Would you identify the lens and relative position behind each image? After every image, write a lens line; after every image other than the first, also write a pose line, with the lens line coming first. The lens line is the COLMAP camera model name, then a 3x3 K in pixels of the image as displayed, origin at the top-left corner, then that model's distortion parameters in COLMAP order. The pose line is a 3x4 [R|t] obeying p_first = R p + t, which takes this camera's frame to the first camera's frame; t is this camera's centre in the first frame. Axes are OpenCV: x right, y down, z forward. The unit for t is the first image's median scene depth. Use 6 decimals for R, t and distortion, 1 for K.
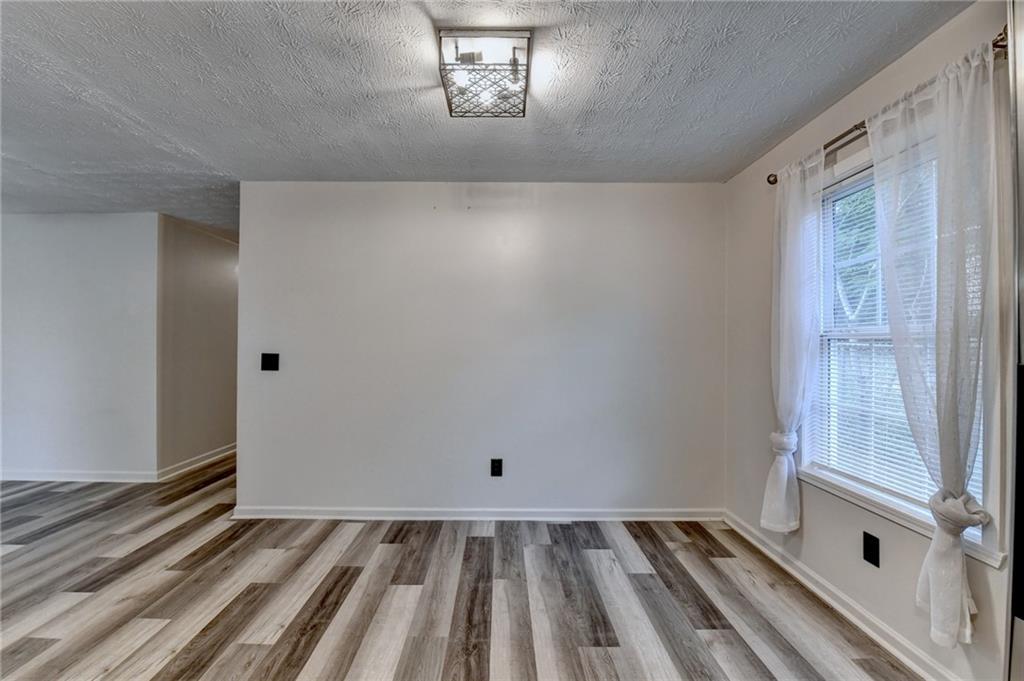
lens RADIAL K [[427.1, 0, 511.0], [0, 427.1, 344.7], [0, 0, 1]] dist [-0.016918, -0.000037]
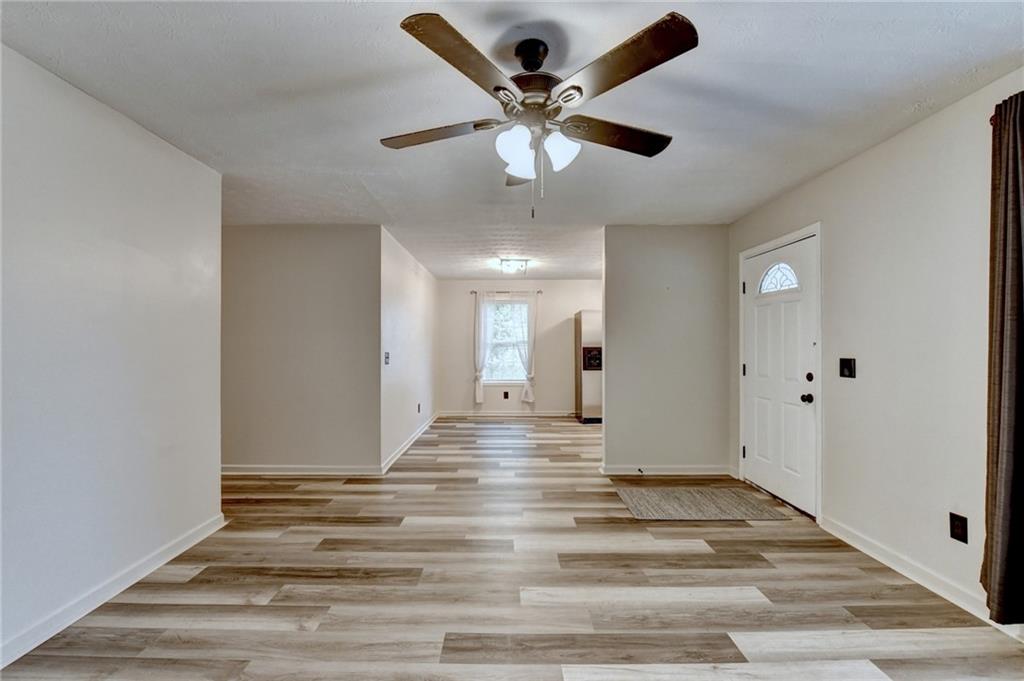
lens RADIAL K [[423.9, 0, 500.4], [0, 423.9, 348.6], [0, 0, 1]] dist [-0.017305, -0.000317]
pose [[0.014372, -0.009440, 0.999852, -2.724128], [0.000913, 0.999955, 0.009428, -0.007116], [-0.999896, 0.000778, 0.014380, 0.820885]]
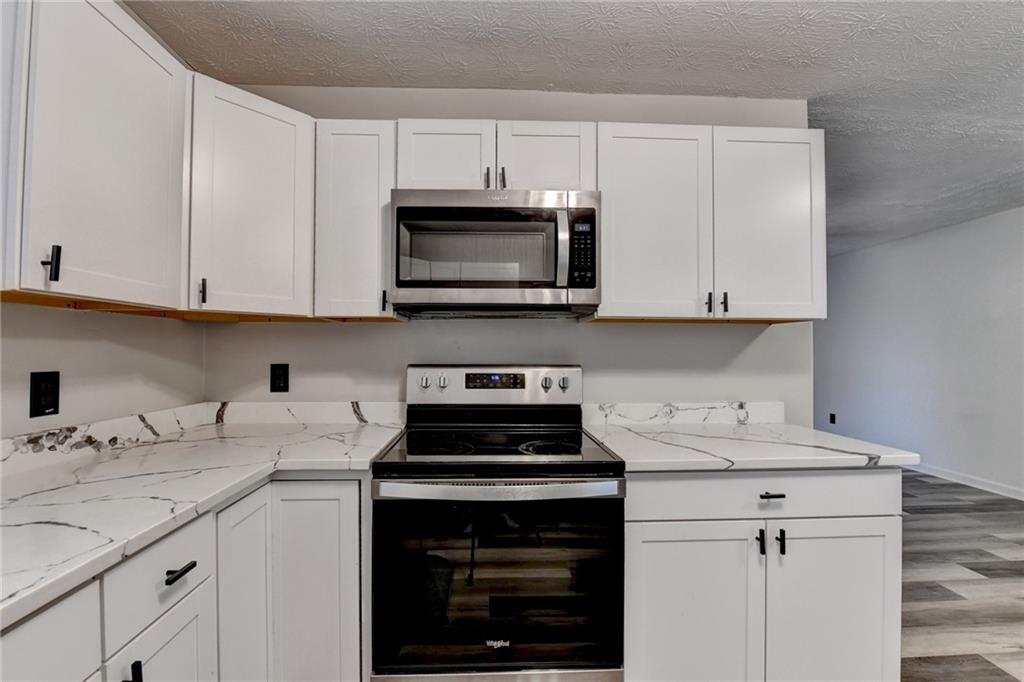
lens RADIAL K [[432.2, 0, 480.3], [0, 432.2, 342.6], [0, 0, 1]] dist [-0.019194, -0.000323]
pose [[0.005664, -0.019337, -0.999797, 0.089784], [-0.002405, 0.999810, -0.019351, 0.003824], [0.999981, 0.002514, 0.005616, -0.322654]]
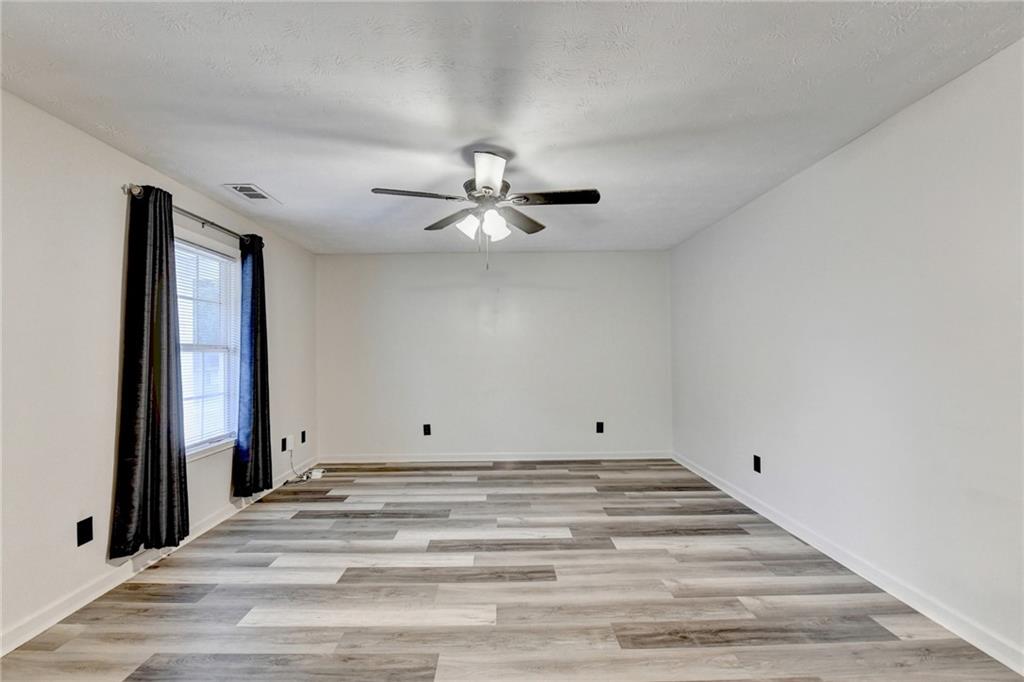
lens RADIAL K [[424.0, 0, 493.2], [0, 424.0, 347.1], [0, 0, 1]] dist [-0.013961, -0.000131]
pose [[-0.019621, -0.015694, -0.999684, -0.856191], [0.011542, 0.999807, -0.015922, -0.009314], [0.999741, -0.011851, -0.019436, 0.809036]]
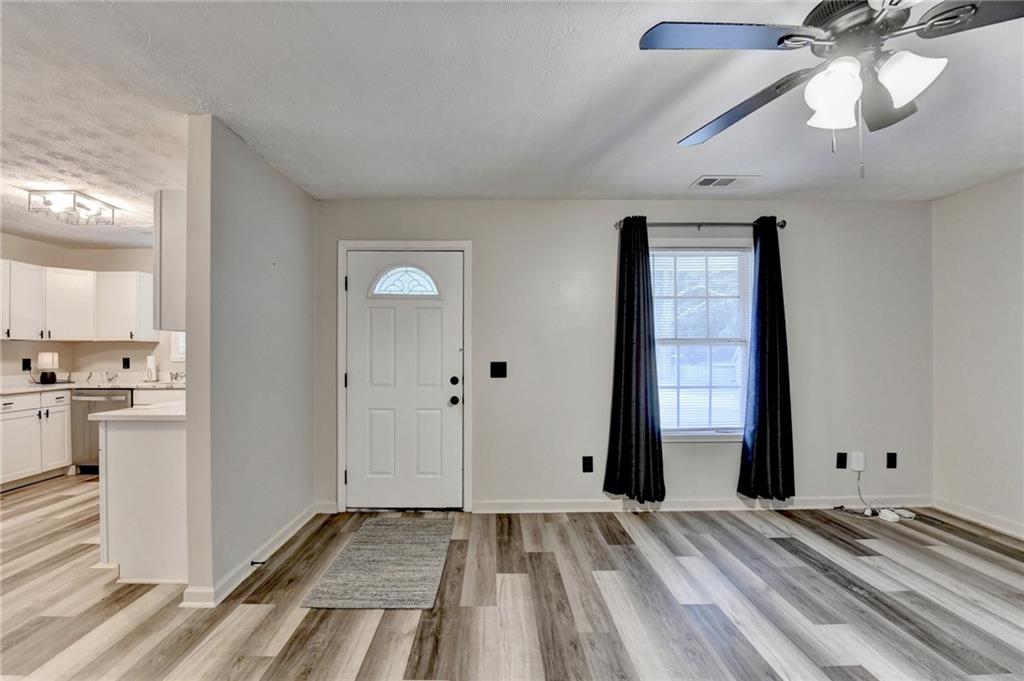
lens RADIAL K [[423.9, 0, 500.4], [0, 423.9, 348.6], [0, 0, 1]] dist [-0.017305, -0.000317]
pose [[-0.999988, -0.001819, -0.004639, -1.499544], [-0.001793, 0.999983, -0.005556, -0.004568], [0.004649, -0.005547, -0.999974, 1.323123]]
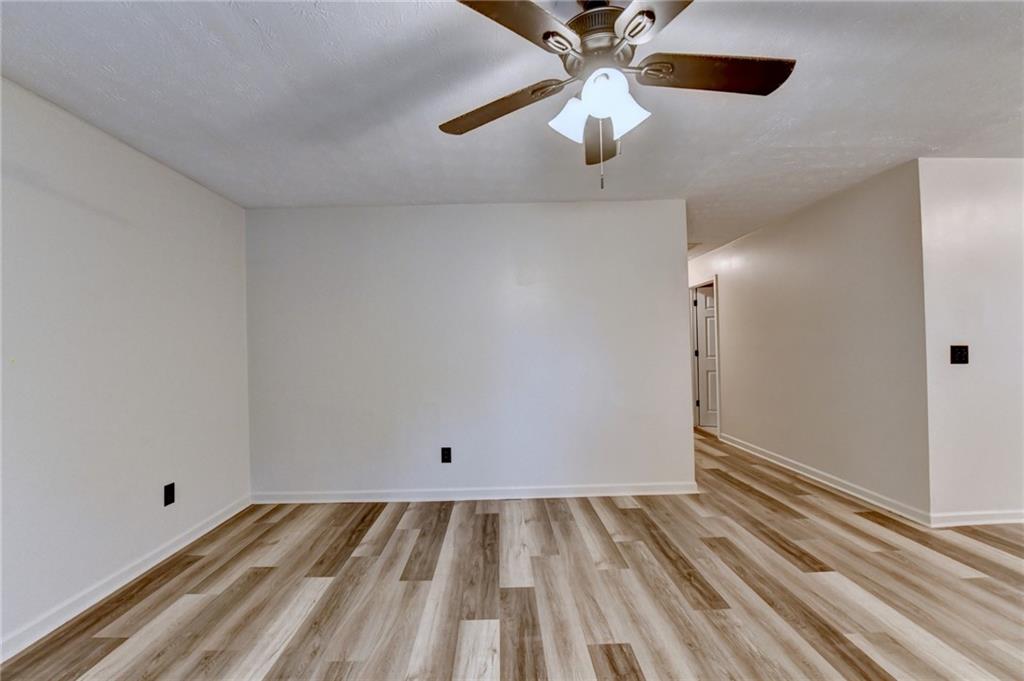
lens RADIAL K [[418.3, 0, 508.5], [0, 418.3, 347.9], [0, 0, 1]] dist [-0.017344, 0.000027]
pose [[0.999607, -0.026336, 0.009599, -2.129339], [0.026338, 0.999653, -0.000085, 0.000759], [-0.009593, 0.000338, 0.999954, 0.173889]]
